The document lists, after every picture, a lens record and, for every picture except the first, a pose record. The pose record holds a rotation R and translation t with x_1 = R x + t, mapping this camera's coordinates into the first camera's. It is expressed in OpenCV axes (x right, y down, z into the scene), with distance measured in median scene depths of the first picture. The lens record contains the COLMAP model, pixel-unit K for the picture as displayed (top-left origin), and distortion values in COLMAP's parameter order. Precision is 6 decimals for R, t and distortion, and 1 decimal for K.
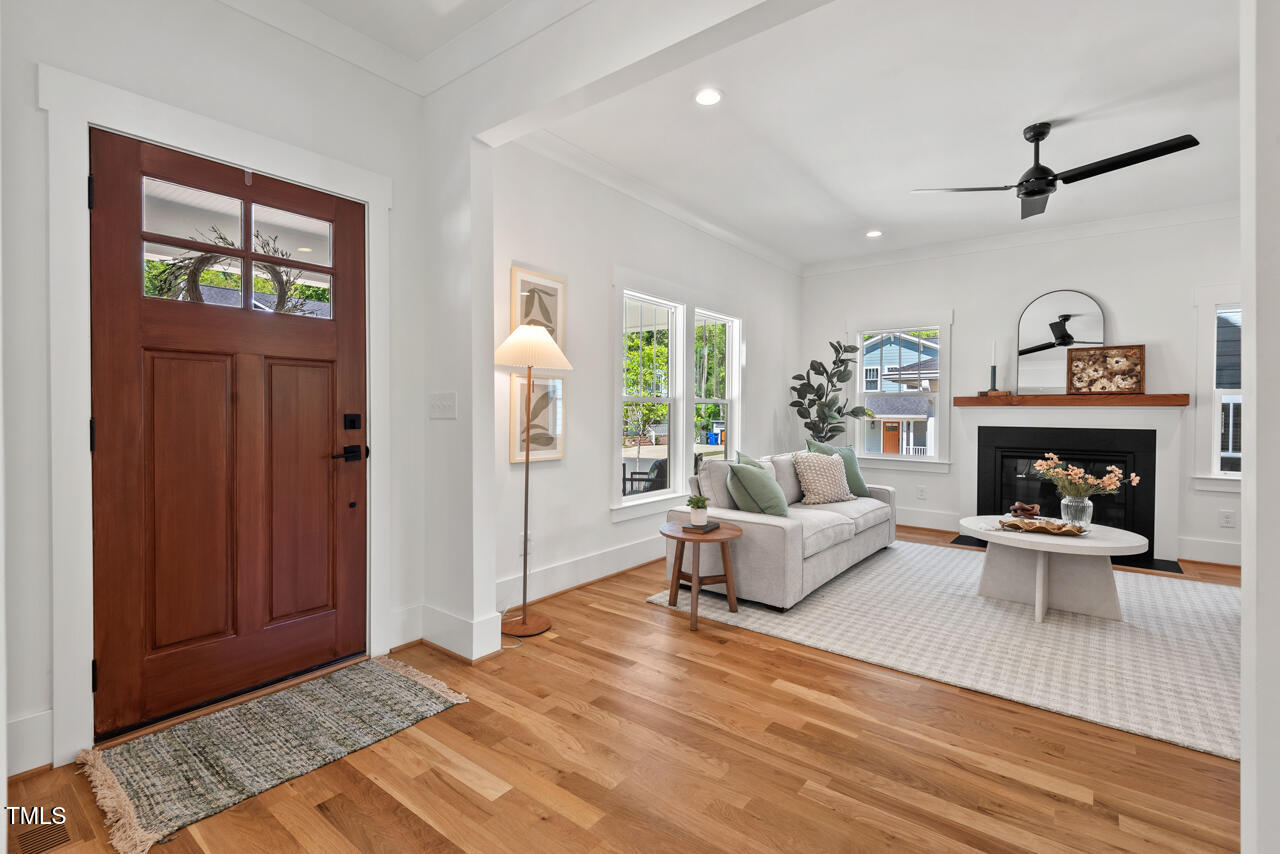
lens RADIAL K [[580.8, 0, 644.4], [0, 580.8, 415.5], [0, 0, 1]] dist [0.032605, -0.024361]
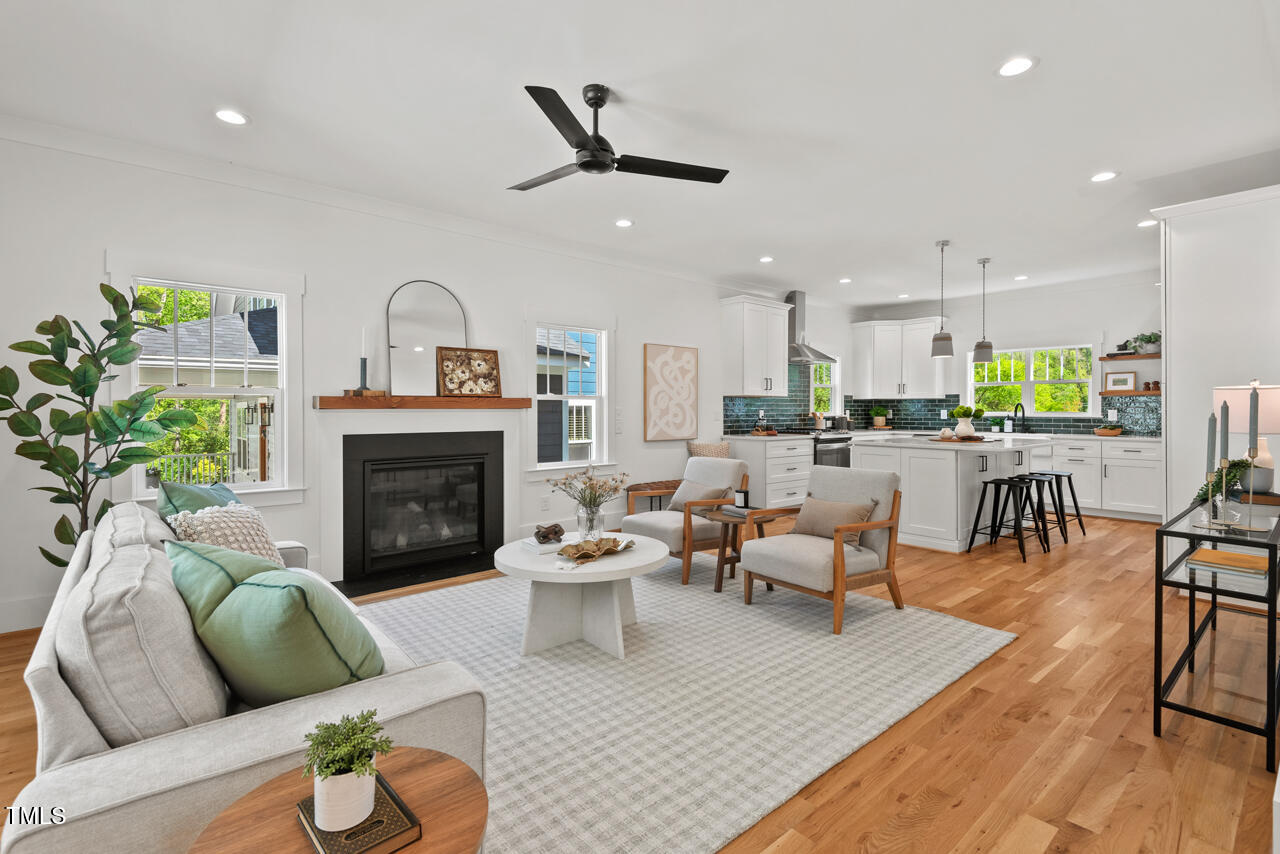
lens RADIAL K [[579.9, 0, 644.5], [0, 579.9, 409.7], [0, 0, 1]] dist [0.036519, -0.023624]
pose [[0.202919, -0.005713, 0.979179, -0.116730], [0.011614, 0.999927, 0.003428, -0.014876], [-0.979127, 0.010677, 0.202970, 0.532884]]
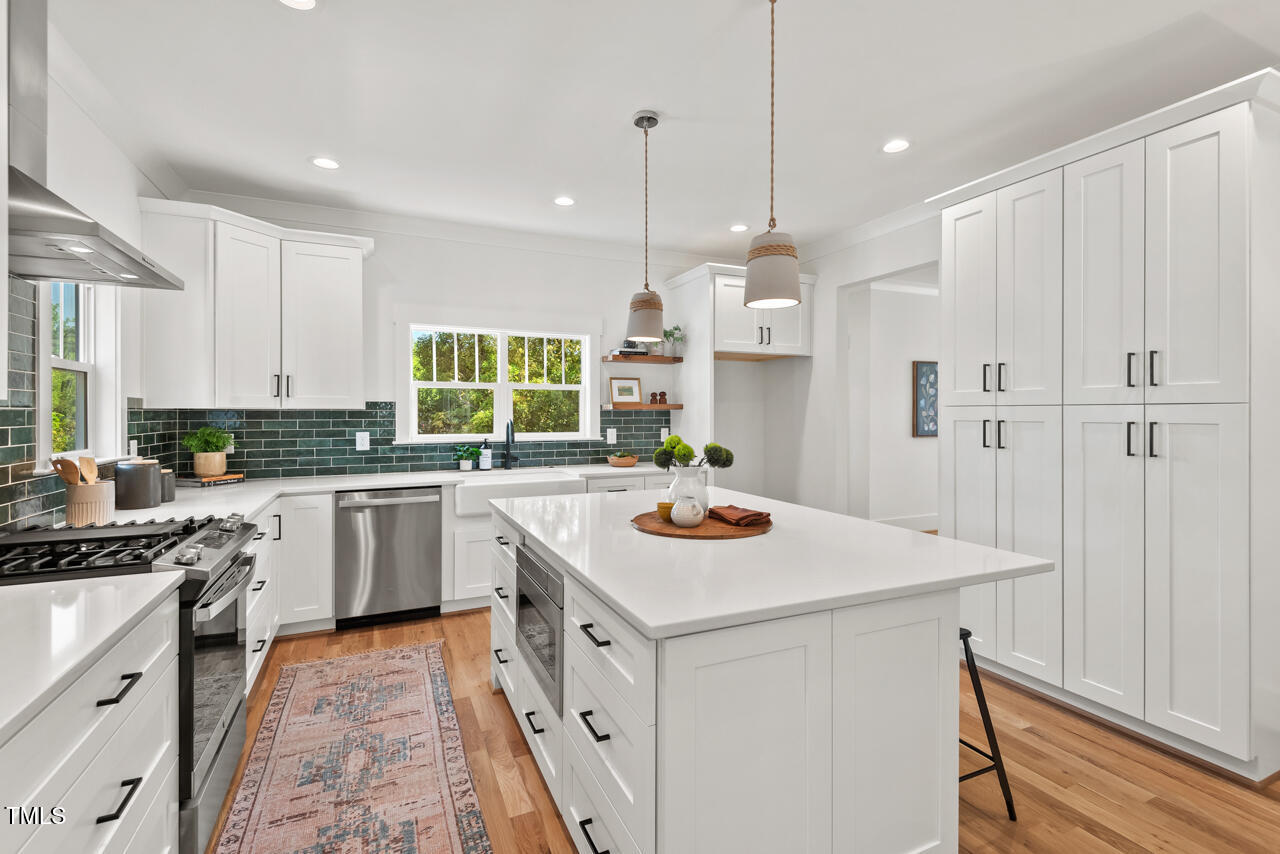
lens RADIAL K [[580.8, 0, 644.4], [0, 580.8, 415.5], [0, 0, 1]] dist [0.032605, -0.024361]
pose [[-0.888728, -0.008818, 0.458349, 1.020863], [-0.000337, 0.999827, 0.018582, -0.039668], [-0.458434, 0.016360, -0.888578, 0.593882]]
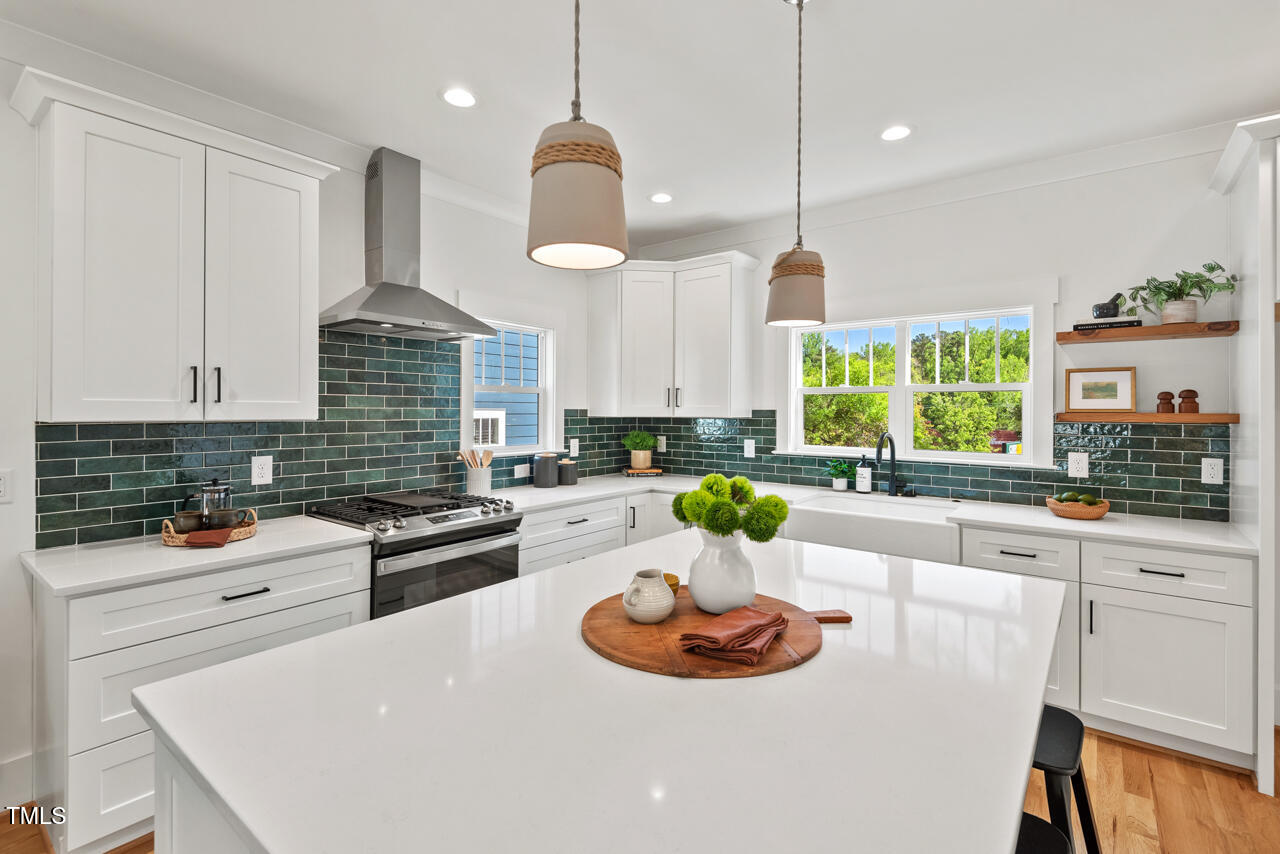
lens RADIAL K [[579.9, 0, 644.5], [0, 579.9, 409.7], [0, 0, 1]] dist [0.036519, -0.023624]
pose [[-0.000892, -0.006885, 0.999976, 0.905696], [0.007000, 0.999952, 0.006891, -0.051564], [-0.999975, 0.007006, -0.000844, 0.167318]]
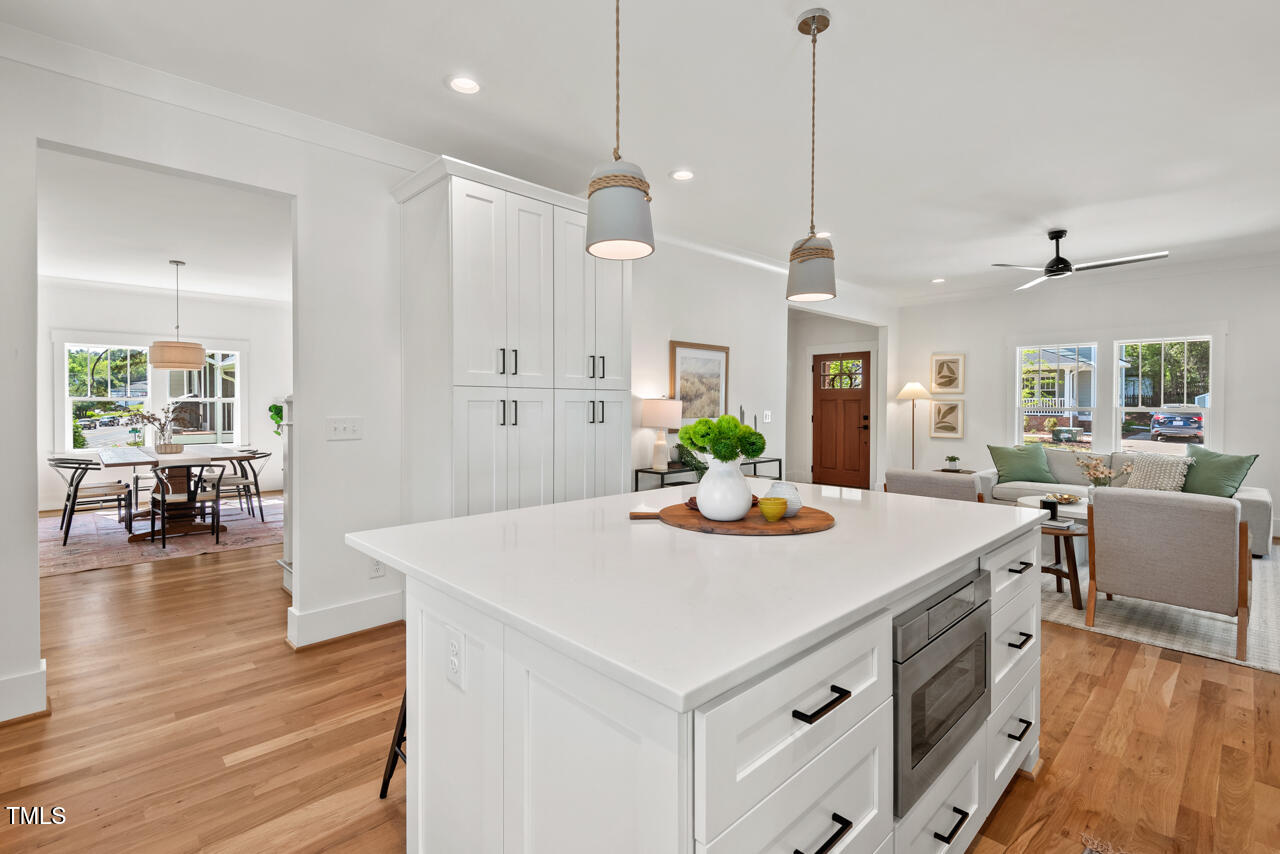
lens RADIAL K [[579.9, 0, 644.5], [0, 579.9, 409.7], [0, 0, 1]] dist [0.036519, -0.023624]
pose [[-0.141320, 0.001841, -0.989962, 1.627366], [-0.012159, 0.999920, 0.003596, -0.017327], [0.989889, 0.012545, -0.141286, 0.121748]]
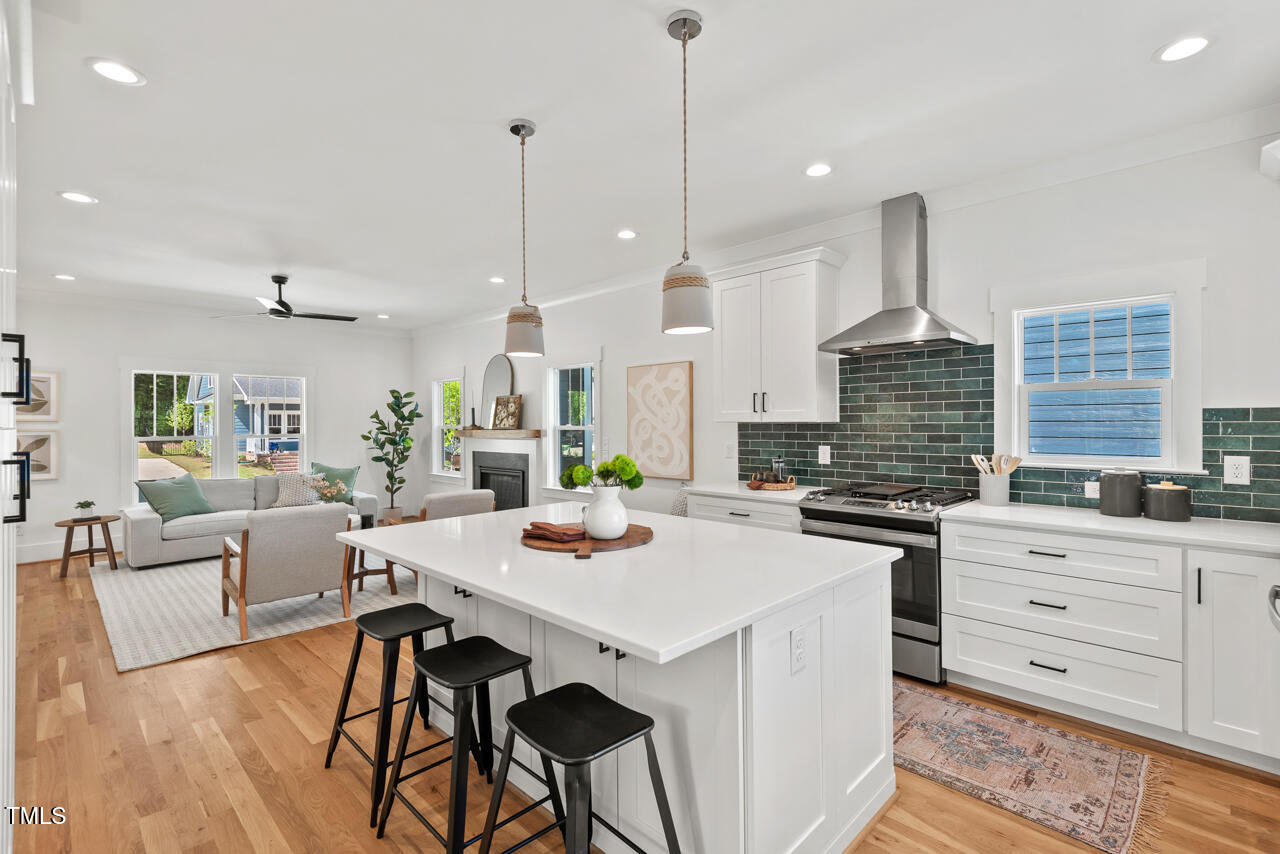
lens RADIAL K [[579.9, 0, 639.5], [0, 579.9, 421.8], [0, 0, 1]] dist [0.040333, -0.025344]
pose [[0.992893, -0.015726, -0.117968, 1.307438], [0.014634, 0.999842, -0.010115, -0.036167], [0.118108, 0.008317, 0.992966, -0.364539]]
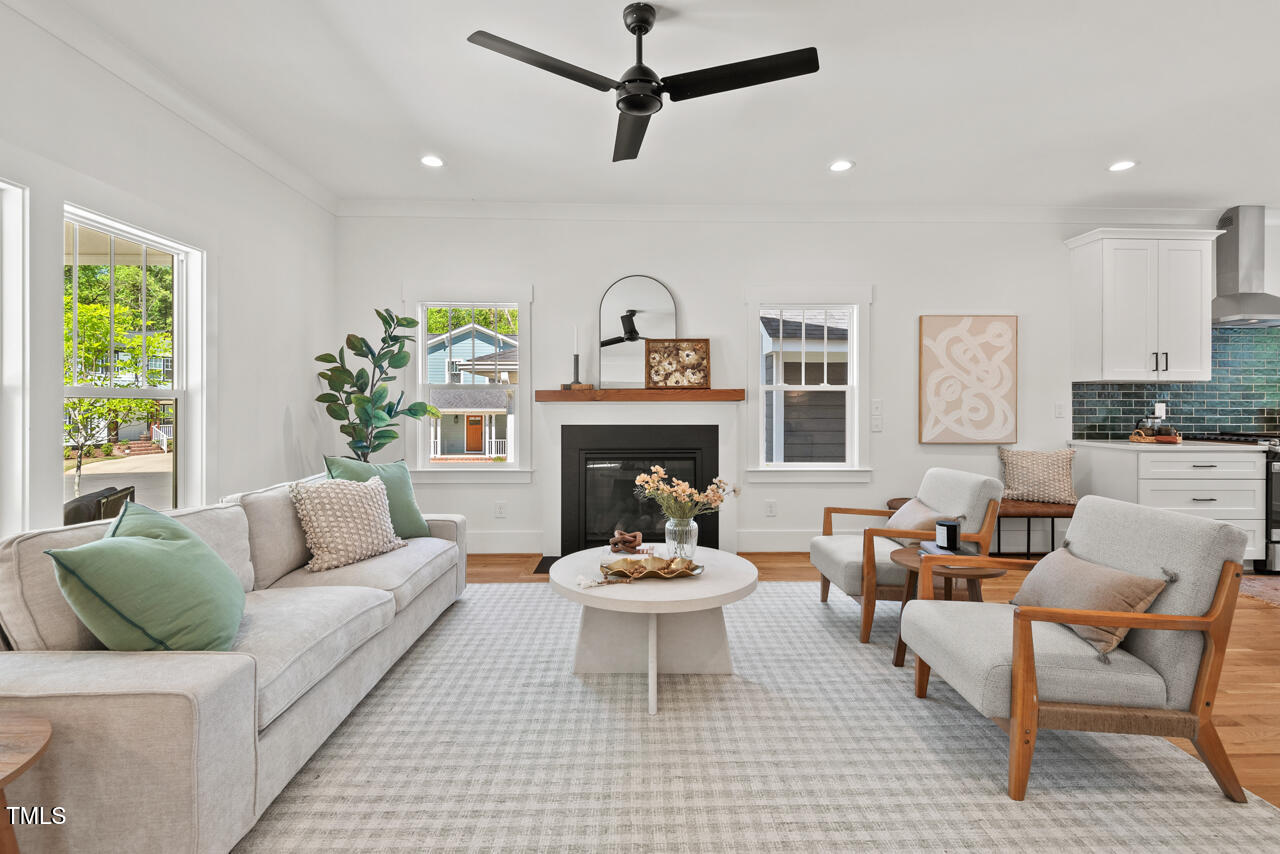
lens RADIAL K [[582.6, 0, 646.1], [0, 582.6, 405.2], [0, 0, 1]] dist [0.038062, -0.024186]
pose [[0.775187, -0.006105, 0.631702, 0.154226], [0.010782, 0.999936, -0.003568, -0.007218], [-0.631640, 0.009577, 0.775203, 0.312973]]
